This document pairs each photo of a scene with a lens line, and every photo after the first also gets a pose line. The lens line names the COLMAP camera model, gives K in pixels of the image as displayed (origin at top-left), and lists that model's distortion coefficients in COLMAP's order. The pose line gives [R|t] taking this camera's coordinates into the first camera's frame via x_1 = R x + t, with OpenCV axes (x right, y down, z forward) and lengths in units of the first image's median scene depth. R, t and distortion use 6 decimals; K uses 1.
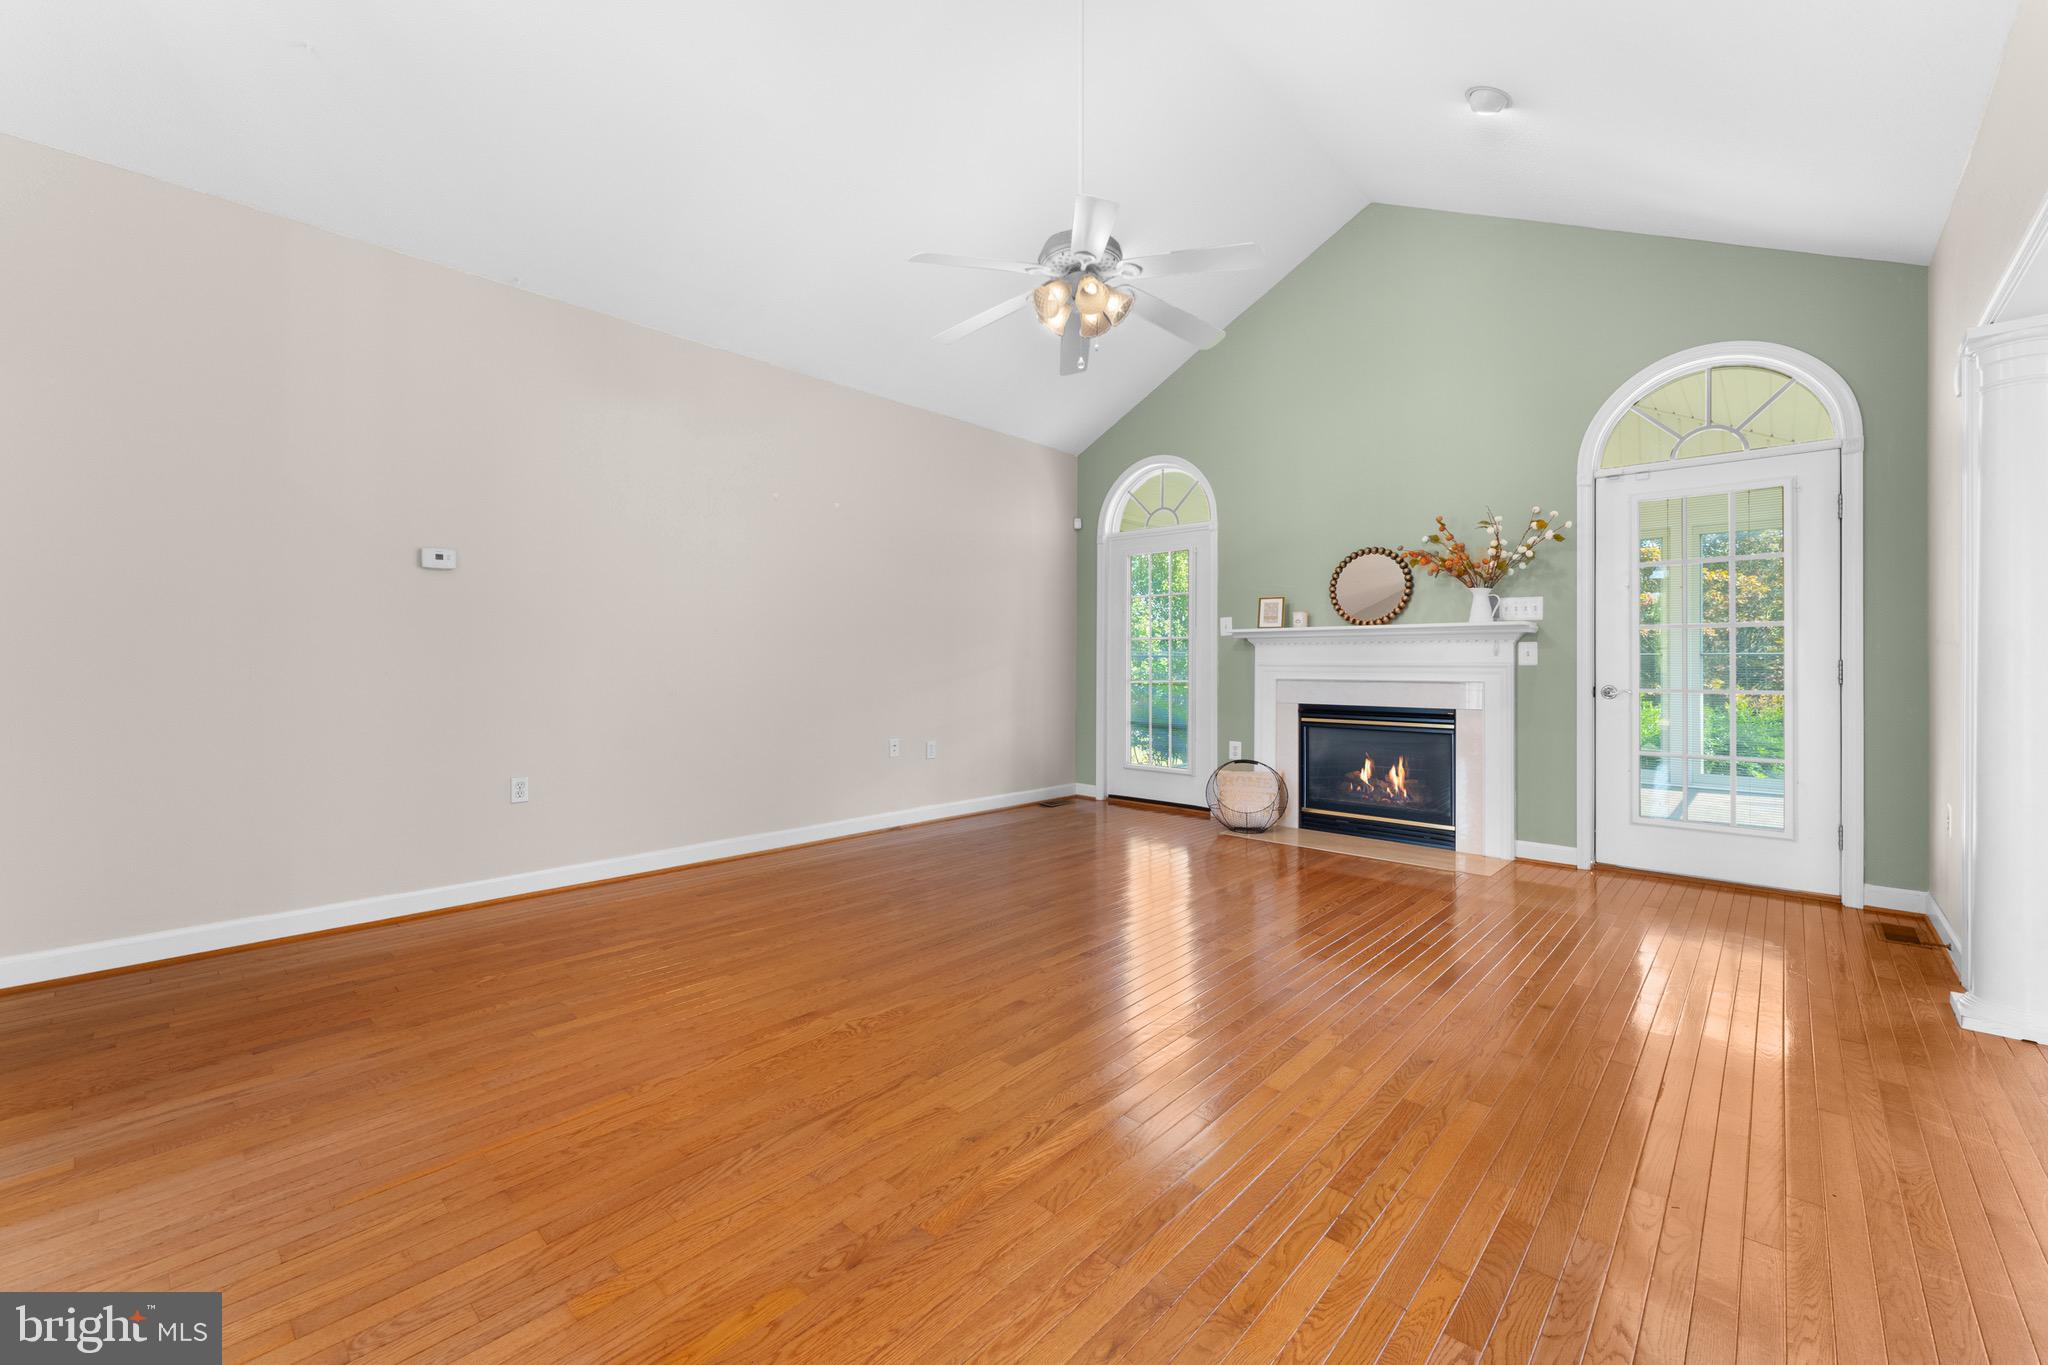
lens RADIAL K [[820.7, 0, 1014.1], [0, 820.7, 687.4], [0, 0, 1]] dist [-0.000930, -0.000104]
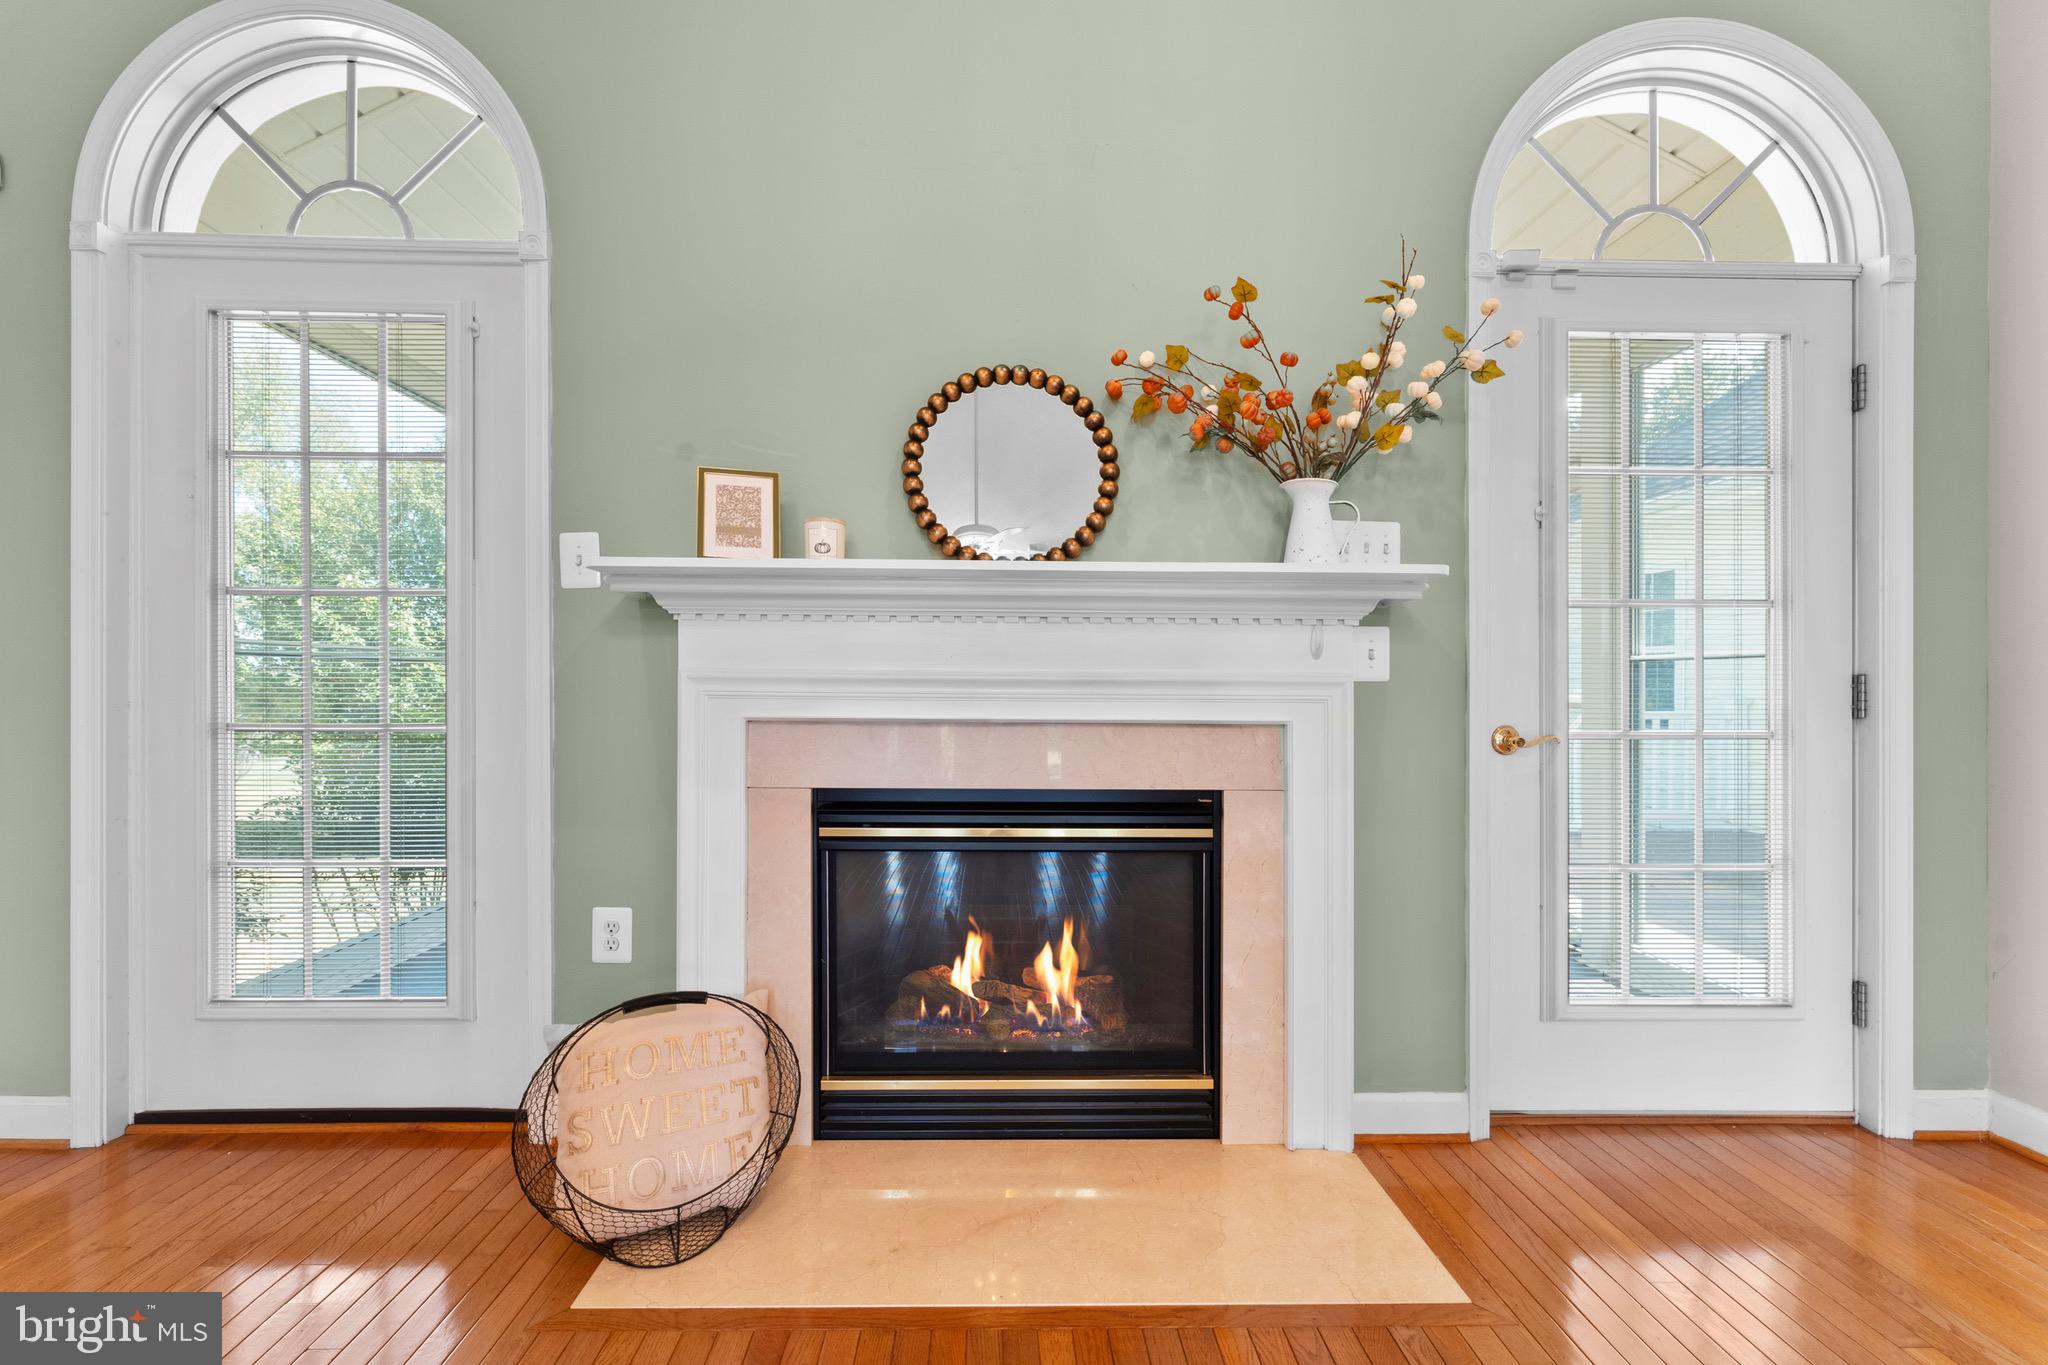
lens RADIAL K [[820.7, 0, 1014.1], [0, 820.7, 687.4], [0, 0, 1]] dist [-0.000930, -0.000104]
pose [[0.710449, 0.001931, 0.703746, 0.165552], [0.014801, 0.999734, -0.017685, -0.015933], [-0.703593, 0.022981, 0.710231, 0.707974]]
